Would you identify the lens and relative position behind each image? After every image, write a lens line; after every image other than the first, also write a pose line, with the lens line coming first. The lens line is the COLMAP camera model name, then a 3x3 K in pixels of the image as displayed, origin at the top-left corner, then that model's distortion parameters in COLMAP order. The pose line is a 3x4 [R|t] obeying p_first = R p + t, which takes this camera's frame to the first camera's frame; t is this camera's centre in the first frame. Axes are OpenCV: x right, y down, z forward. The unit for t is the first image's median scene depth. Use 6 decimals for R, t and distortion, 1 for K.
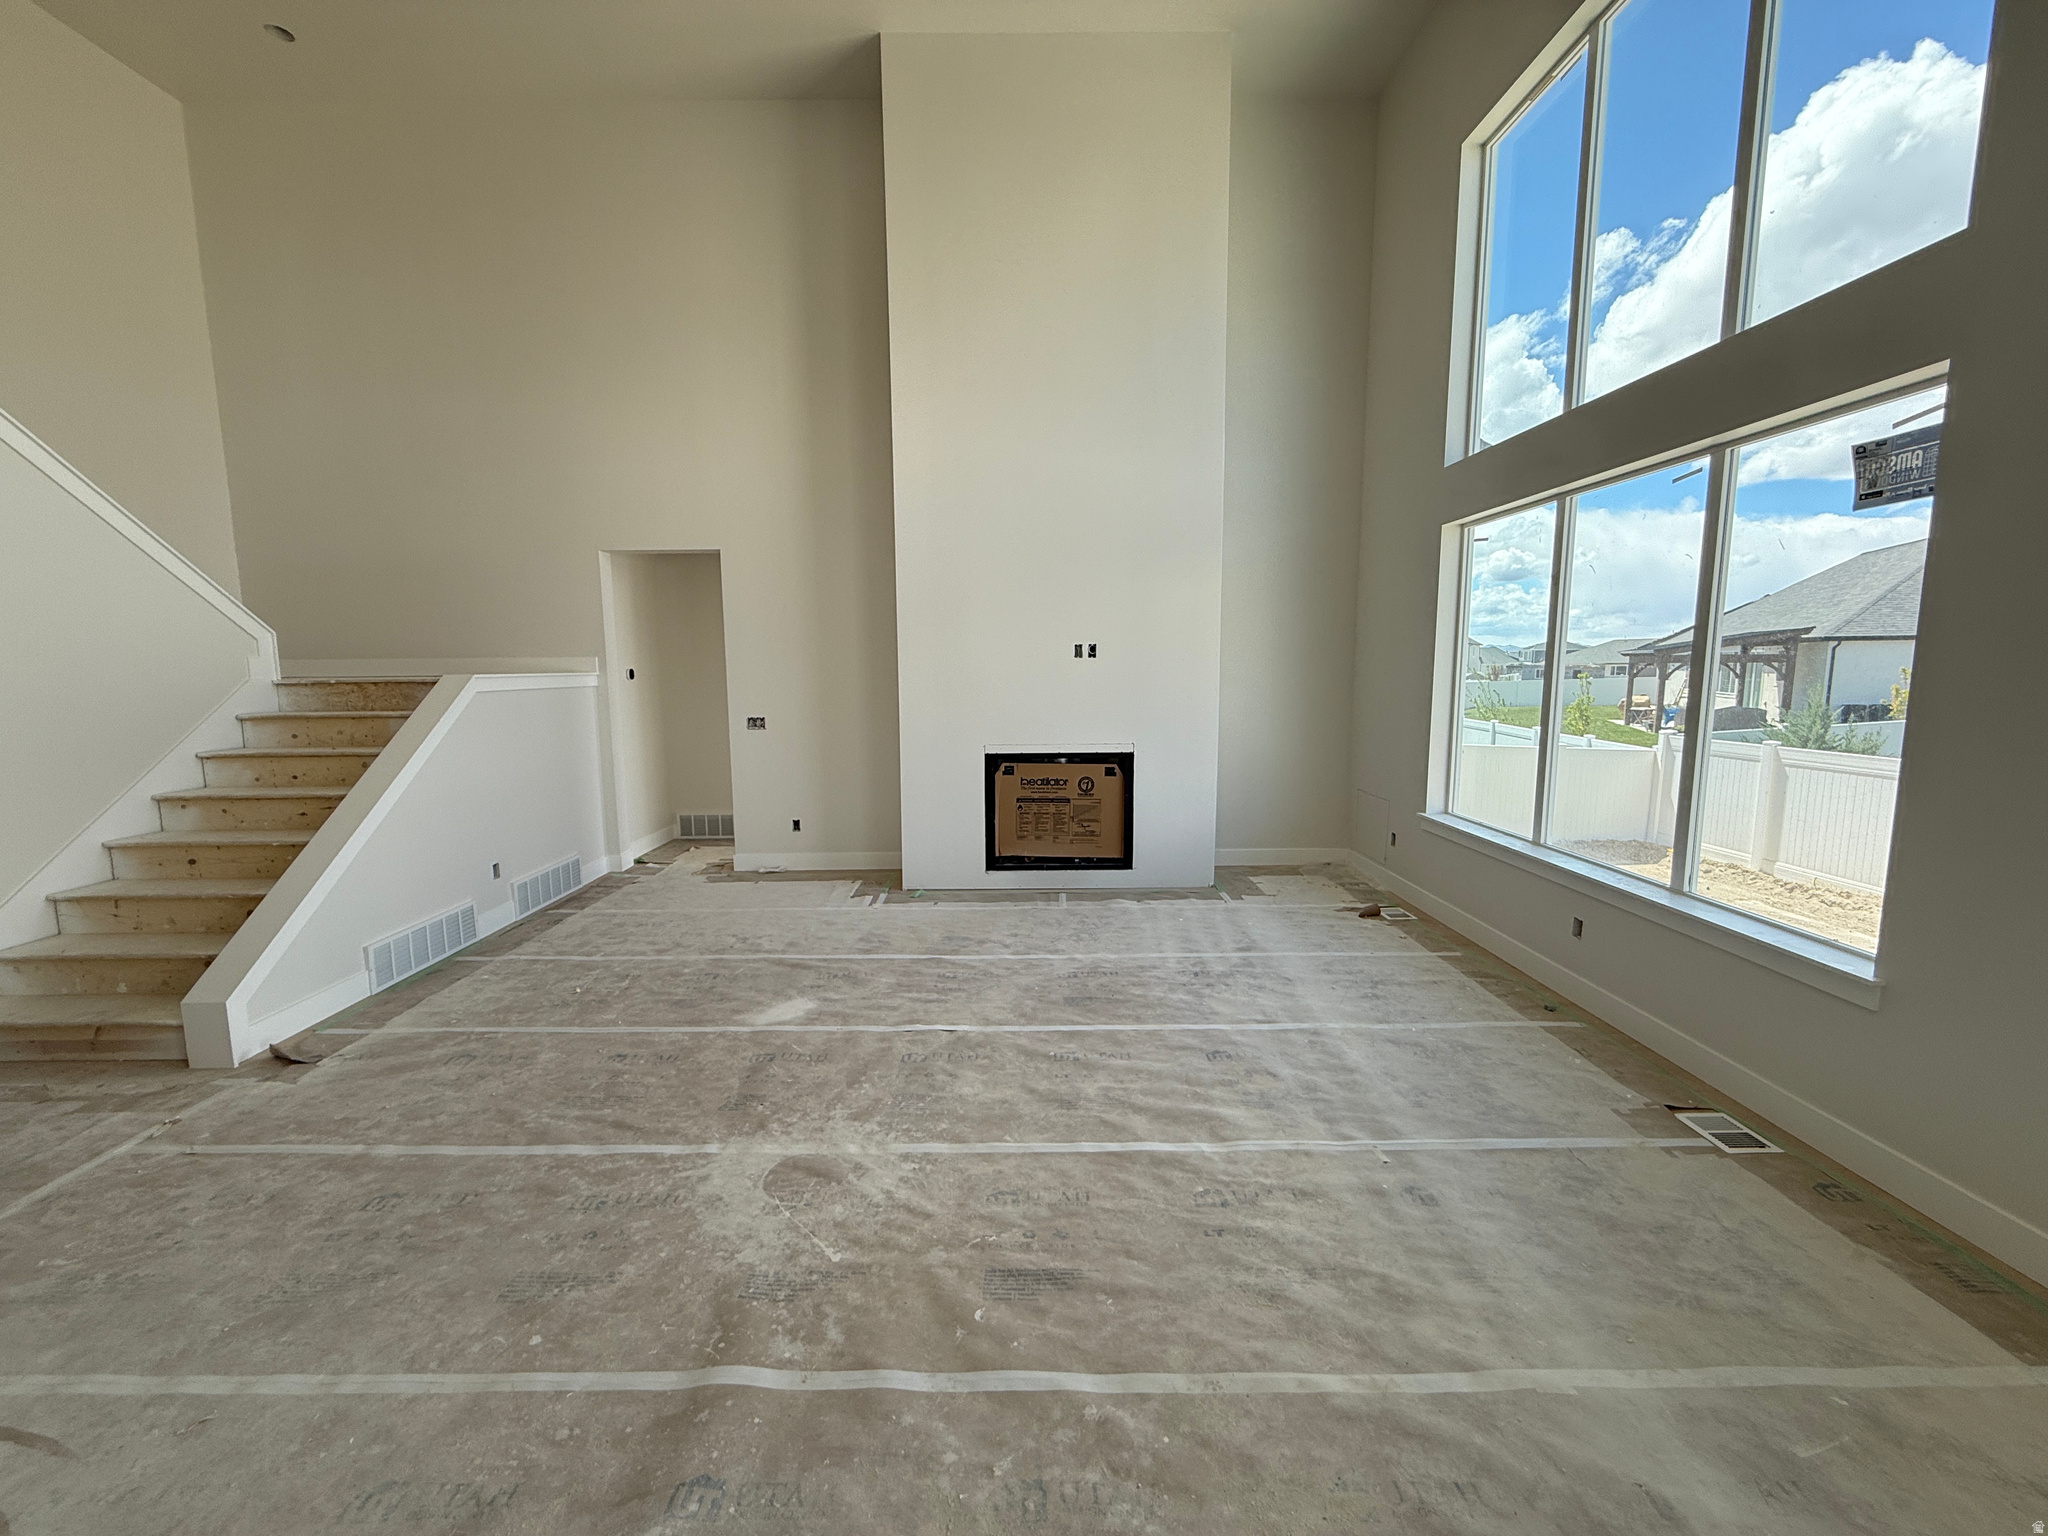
lens RADIAL K [[819.3, 0, 1013.9], [0, 819.3, 763.8], [0, 0, 1]] dist [0.000409, -0.000046]
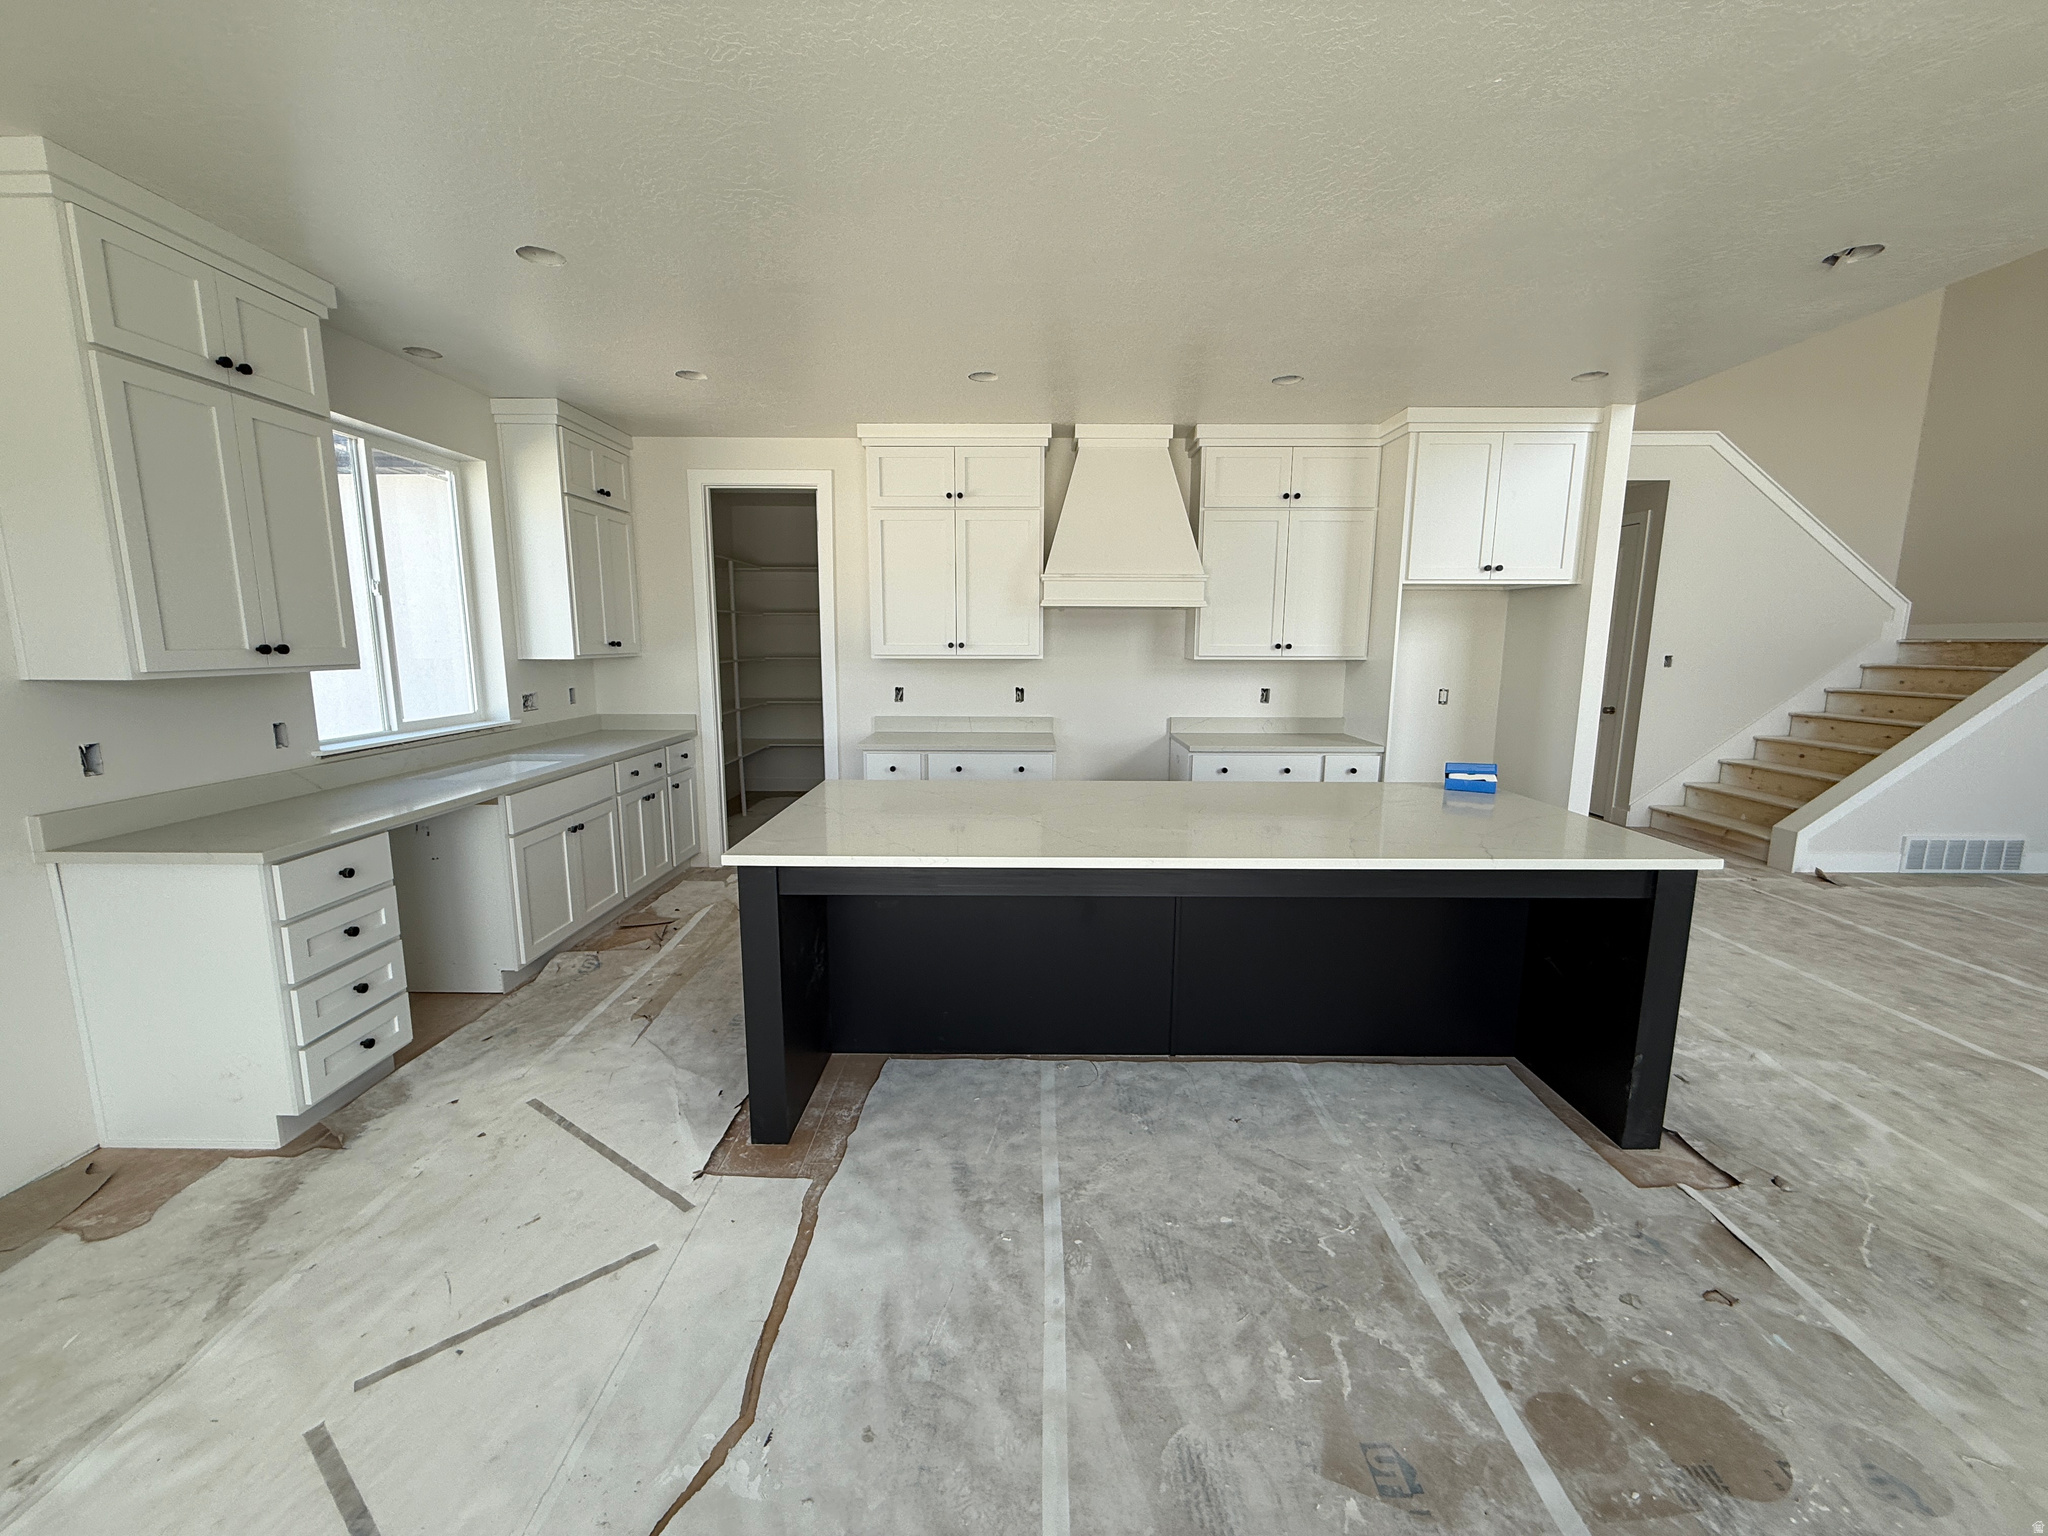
lens RADIAL K [[819.3, 0, 1018.6], [0, 819.3, 767.4], [0, 0, 1]] dist [0.000409, -0.000046]
pose [[0.000761, 0.167580, -0.985858, 0.526420], [-0.122903, 0.978400, 0.166217, 0.066466], [0.992418, 0.121039, 0.021341, -0.499644]]
